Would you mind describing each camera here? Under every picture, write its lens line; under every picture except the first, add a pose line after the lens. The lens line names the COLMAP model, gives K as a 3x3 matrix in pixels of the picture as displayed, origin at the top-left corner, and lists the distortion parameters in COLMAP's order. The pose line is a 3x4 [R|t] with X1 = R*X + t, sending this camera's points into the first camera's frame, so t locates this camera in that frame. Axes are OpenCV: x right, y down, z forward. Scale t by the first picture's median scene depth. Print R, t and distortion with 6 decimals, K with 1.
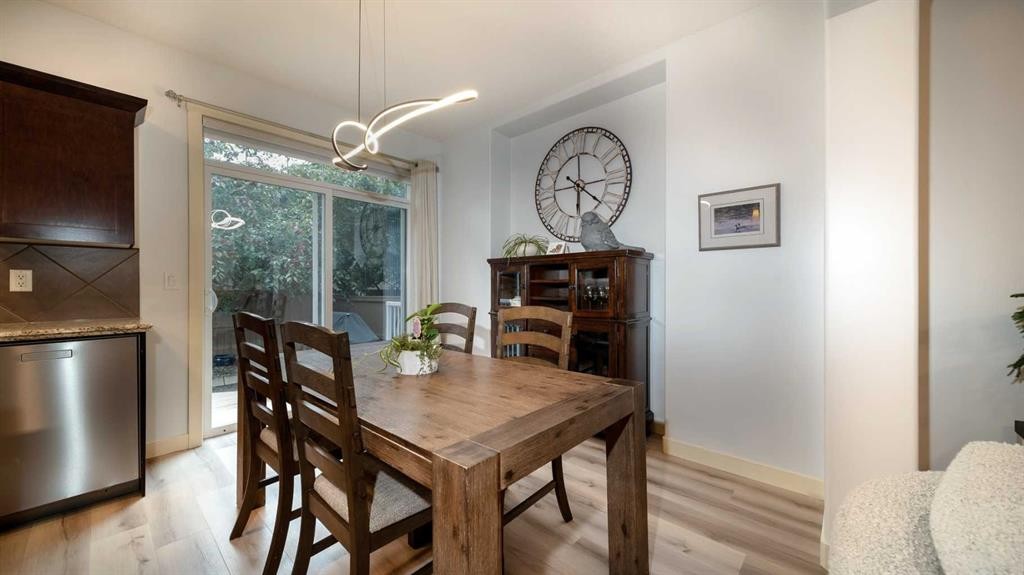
lens RADIAL K [[382.4, 0, 512.0], [0, 382.4, 287.5], [0, 0, 1]] dist [0.000071, -0.000165]
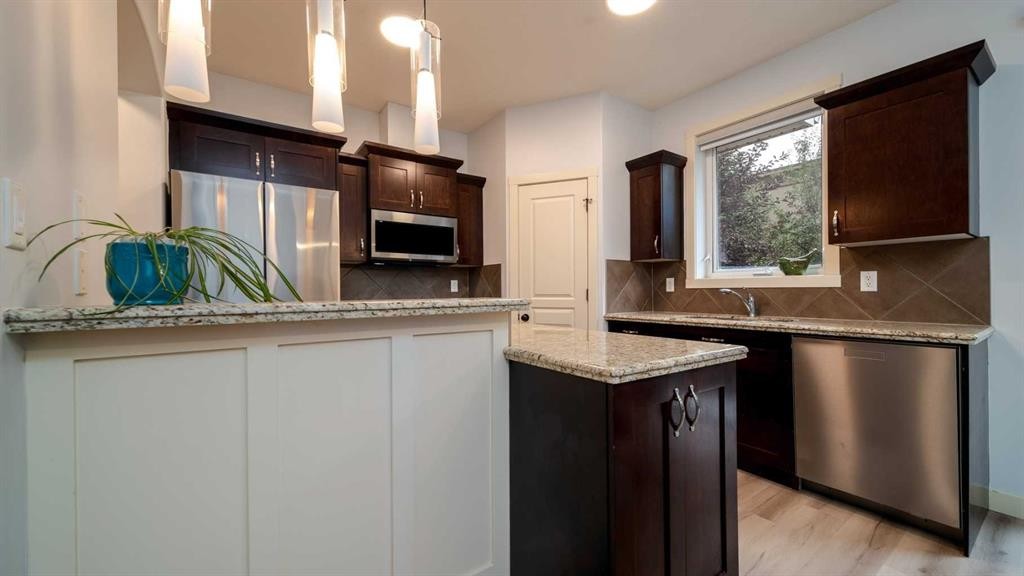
lens RADIAL K [[387.4, 0, 512.0], [0, 387.4, 288.0], [0, 0, 1]] dist [-0.007032, -0.000069]
pose [[-0.215682, -0.002683, -0.976460, -0.005870], [0.001890, 0.999993, -0.003165, 0.002634], [0.976462, -0.002528, -0.215675, 0.248409]]
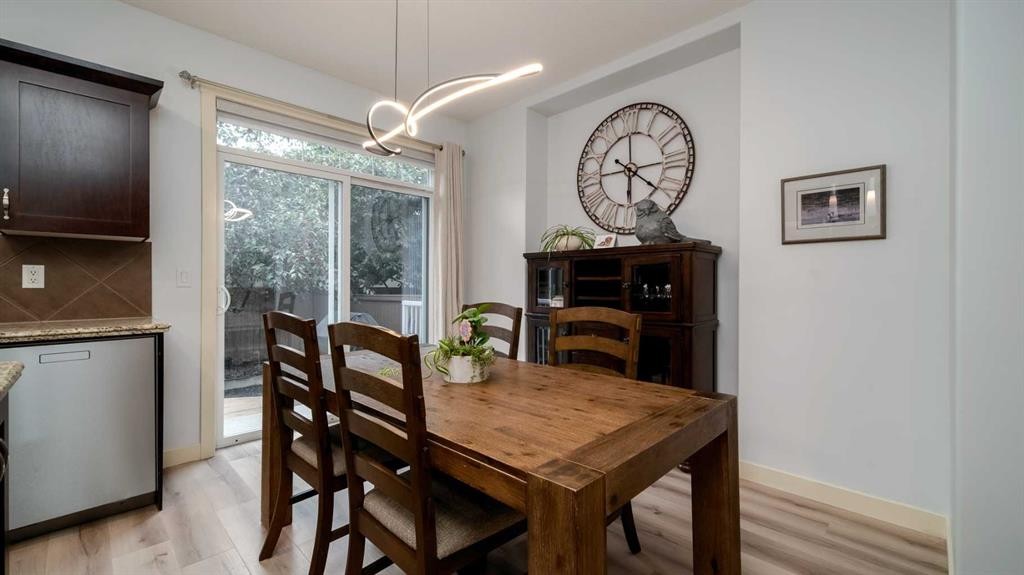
lens RADIAL K [[430.0, 0, 506.0], [0, 430.0, 285.4], [0, 0, 1]] dist [0.001520, 0.000234]
pose [[0.998836, 0.003569, -0.048098, -0.074431], [-0.003563, 0.999994, 0.000218, -0.000342], [0.048098, -0.000046, 0.998843, 0.000054]]
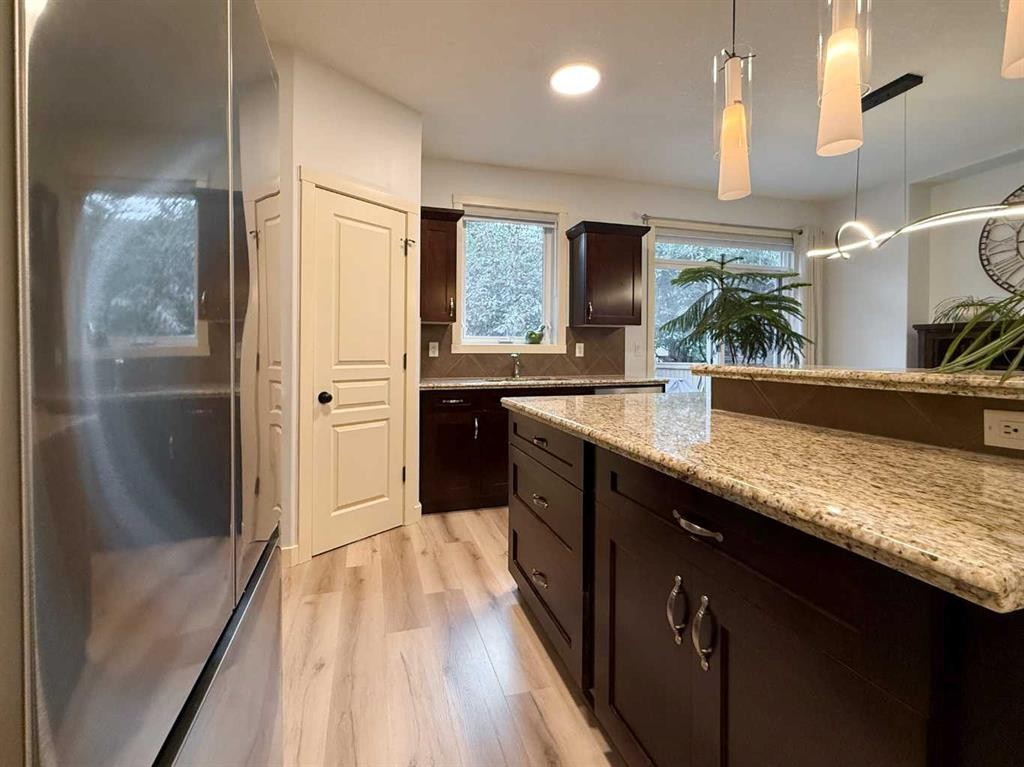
lens RADIAL K [[439.2, 0, 494.0], [0, 439.2, 361.6], [0, 0, 1]] dist [-0.000508, -0.000009]
pose [[0.850759, 0.012220, -0.525414, -0.471821], [-0.004481, 0.999862, 0.016000, 0.003944], [0.525537, -0.011258, 0.850696, -0.583099]]
